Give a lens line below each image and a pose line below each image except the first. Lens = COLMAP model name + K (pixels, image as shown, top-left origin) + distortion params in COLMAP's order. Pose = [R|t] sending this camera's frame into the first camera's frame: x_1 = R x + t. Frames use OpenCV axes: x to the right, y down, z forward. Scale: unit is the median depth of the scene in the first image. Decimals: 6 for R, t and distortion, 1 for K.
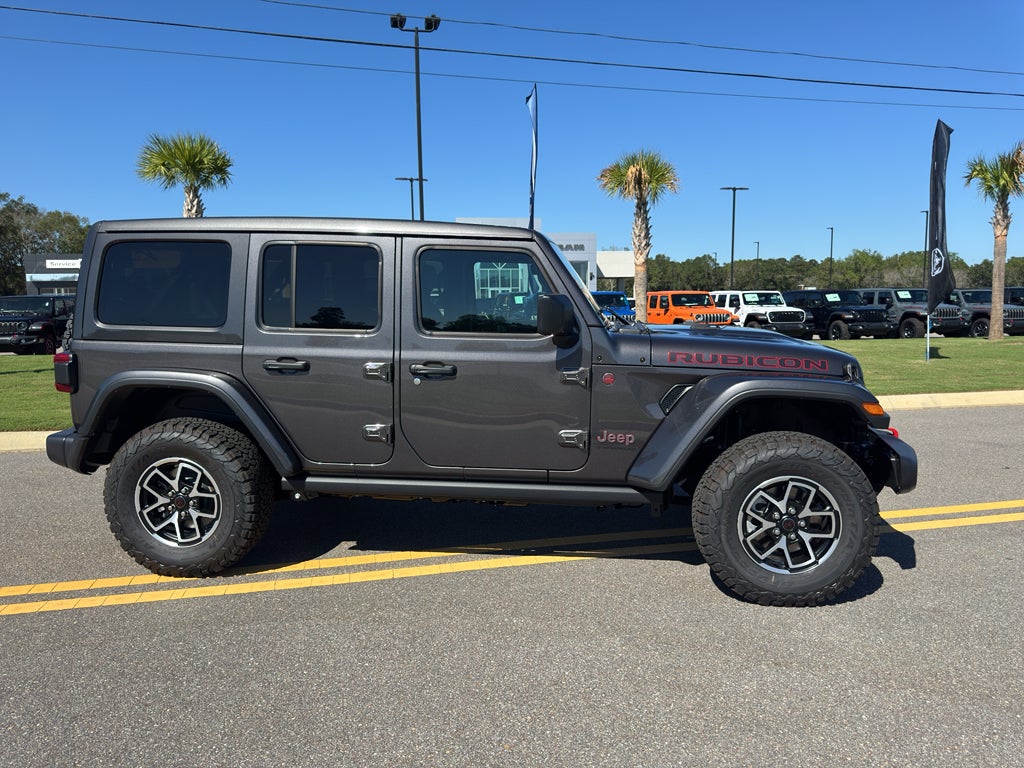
lens RADIAL K [[722.0, 0, 519.0], [0, 722.0, 383.7], [0, 0, 1]] dist [0.058176, -0.078396]
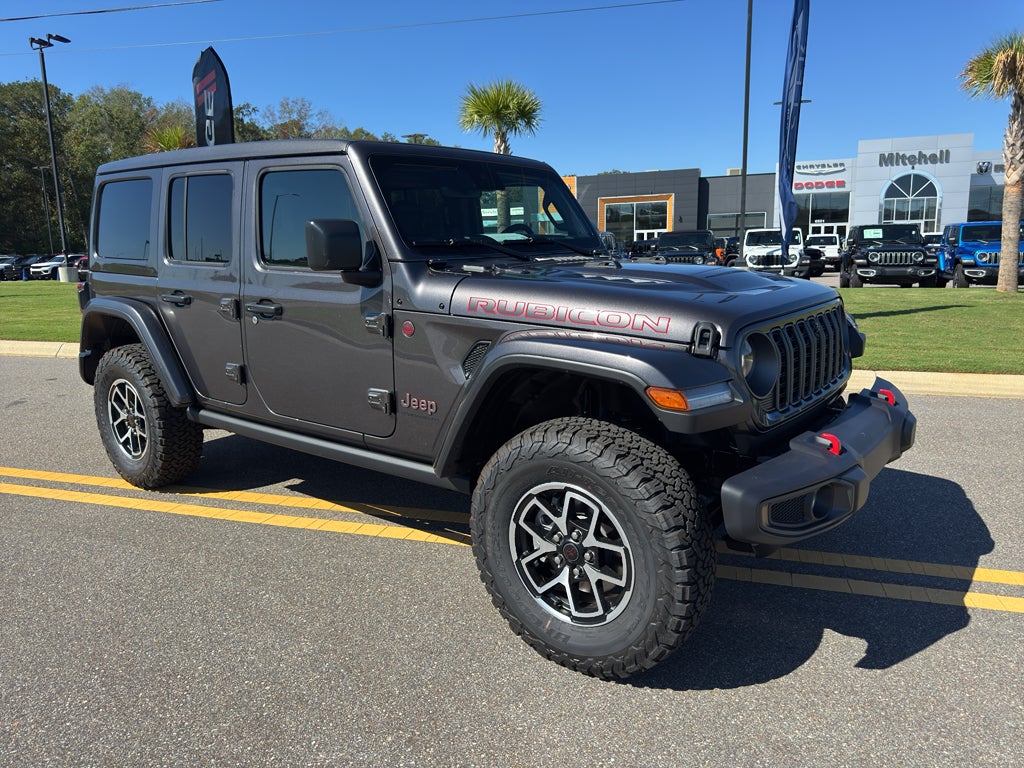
lens RADIAL K [[718.1, 0, 518.9], [0, 718.1, 378.4], [0, 0, 1]] dist [0.075064, -0.076712]
pose [[0.856555, 0.087379, -0.508604, 0.597270], [-0.049255, 0.994904, 0.087974, -0.026427], [0.513699, -0.050303, 0.856494, 0.357269]]
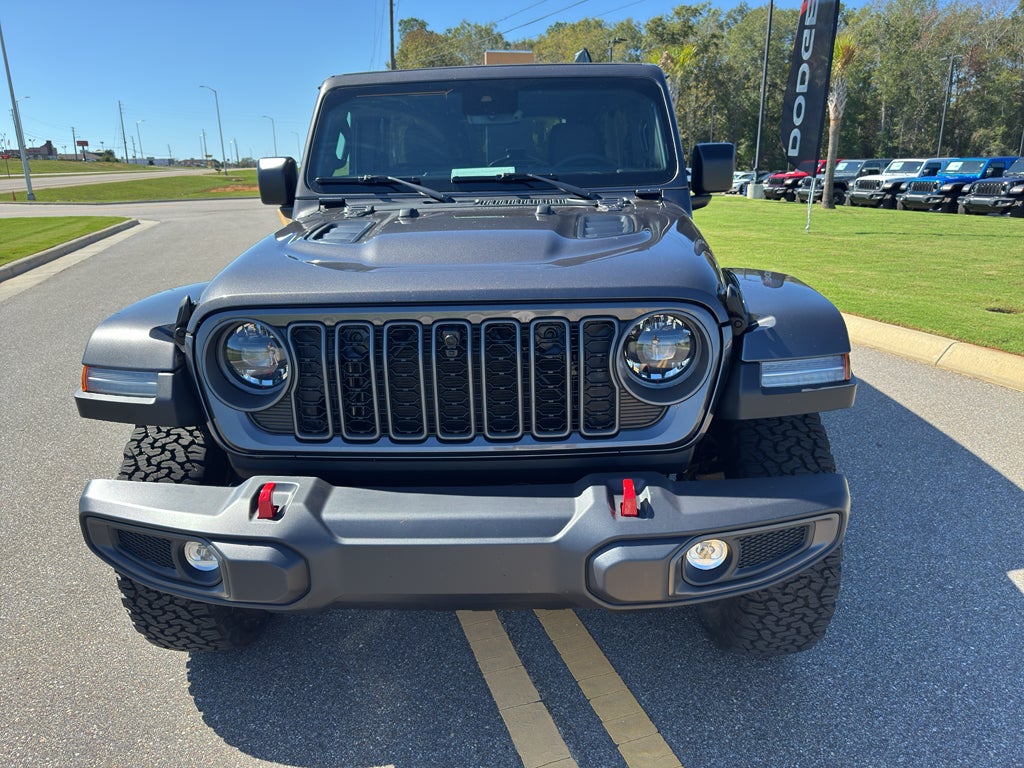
lens RADIAL K [[728.7, 0, 512.0], [0, 728.7, 384.0], [0, 0, 1]] dist [-0.008394, -0.001852]
pose [[0.076830, 0.286654, -0.954949, 0.906872], [-0.100934, 0.955095, 0.278577, -0.125806], [0.991922, 0.074983, 0.102313, 1.099348]]
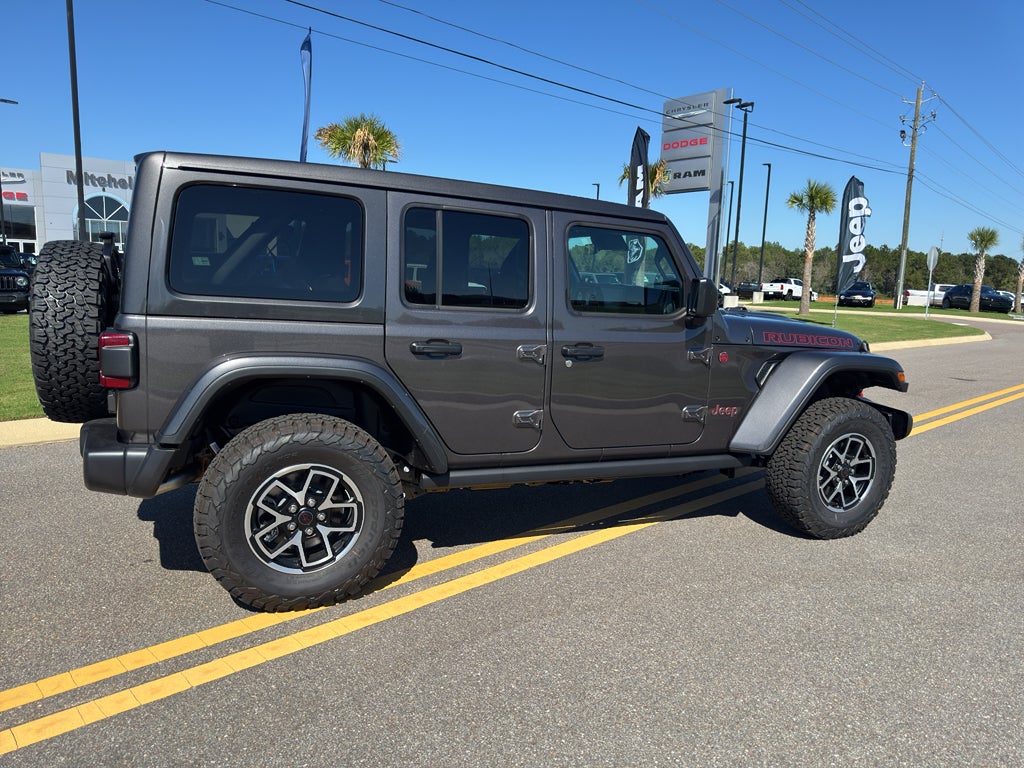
lens RADIAL K [[722.0, 0, 519.0], [0, 722.0, 383.7], [0, 0, 1]] dist [0.058176, -0.078396]
pose [[0.866373, -0.035883, 0.498107, -0.652931], [0.013950, 0.998765, 0.047687, -0.022054], [-0.499203, -0.034366, 0.865803, 0.186256]]
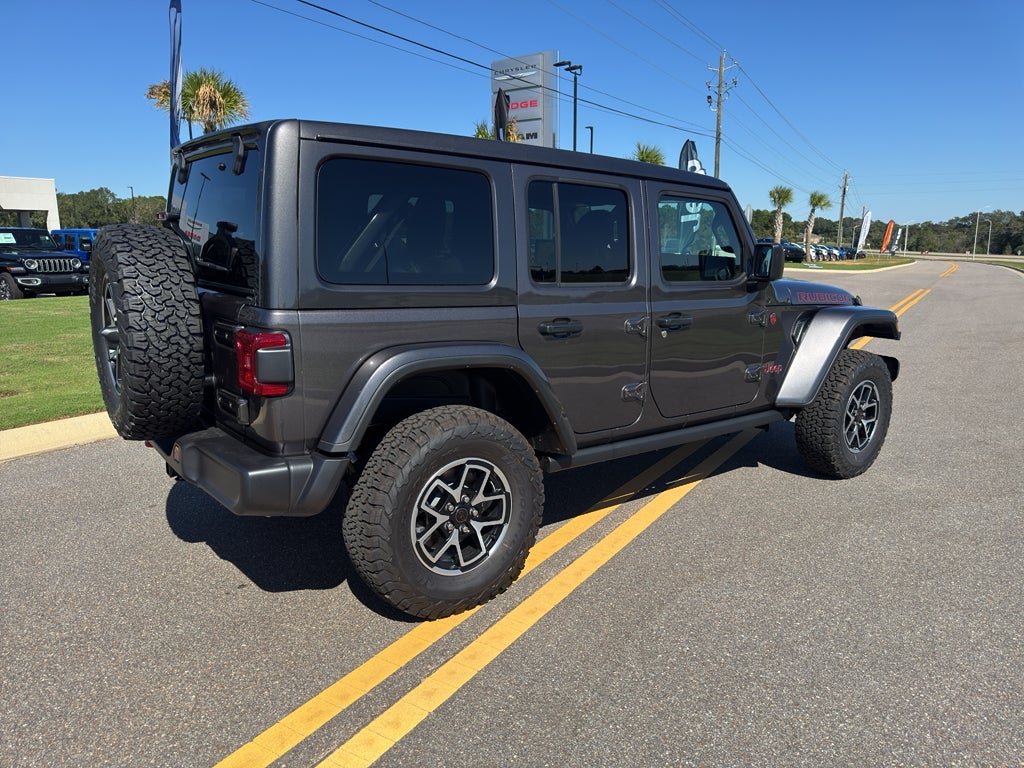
lens RADIAL K [[724.6, 0, 520.1], [0, 724.6, 382.4], [0, 0, 1]] dist [0.078498, -0.100614]
pose [[0.715230, -0.121658, 0.688219, -0.924318], [0.070045, 0.992253, 0.102609, -0.050215], [-0.695370, -0.025183, 0.718211, 0.410642]]
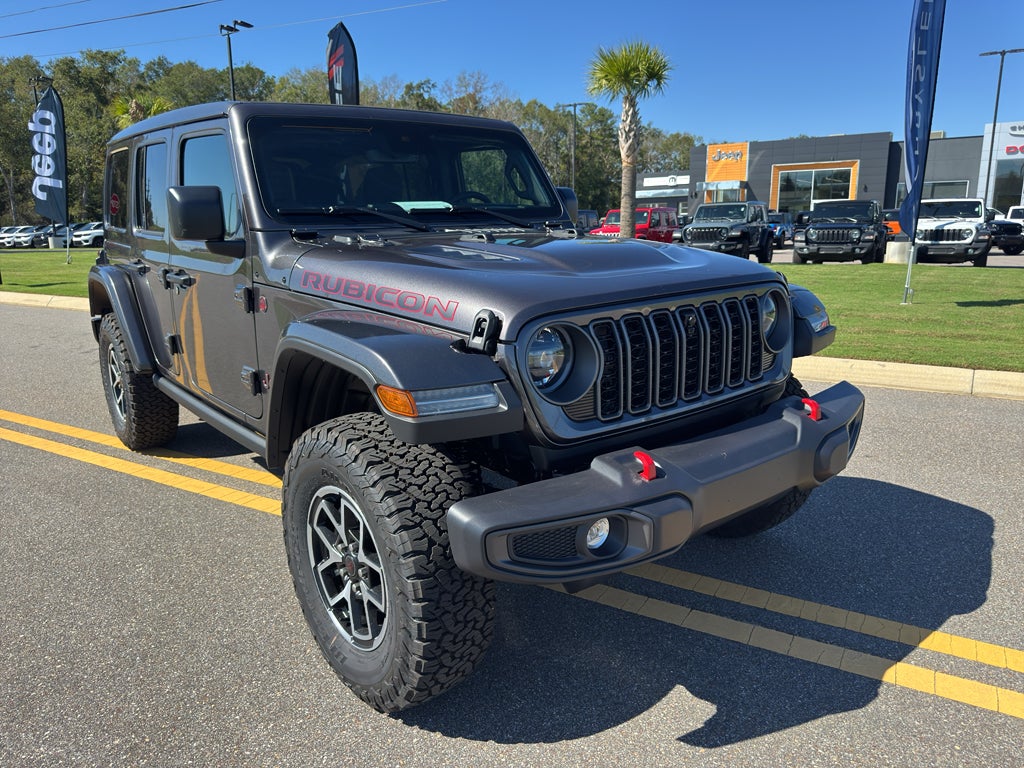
lens RADIAL K [[722.0, 0, 519.0], [0, 722.0, 383.7], [0, 0, 1]] dist [0.058176, -0.078396]
pose [[0.716535, 0.152541, -0.680668, 0.778268], [-0.072630, 0.986808, 0.144691, -0.050007], [0.693759, -0.054239, 0.718162, 0.603596]]
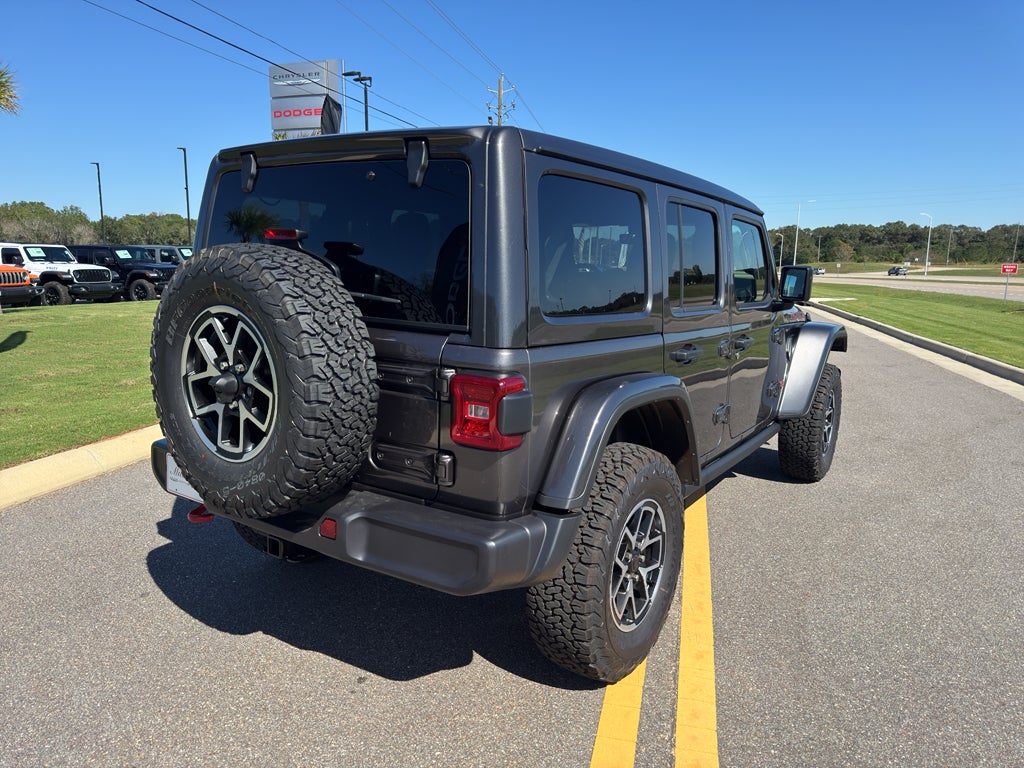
lens RADIAL K [[724.6, 0, 520.1], [0, 724.6, 382.4], [0, 0, 1]] dist [0.078498, -0.100614]
pose [[0.464933, -0.136937, 0.874692, -1.101828], [0.086646, 0.990261, 0.108975, -0.096024], [-0.881096, 0.025123, 0.472270, 0.757192]]
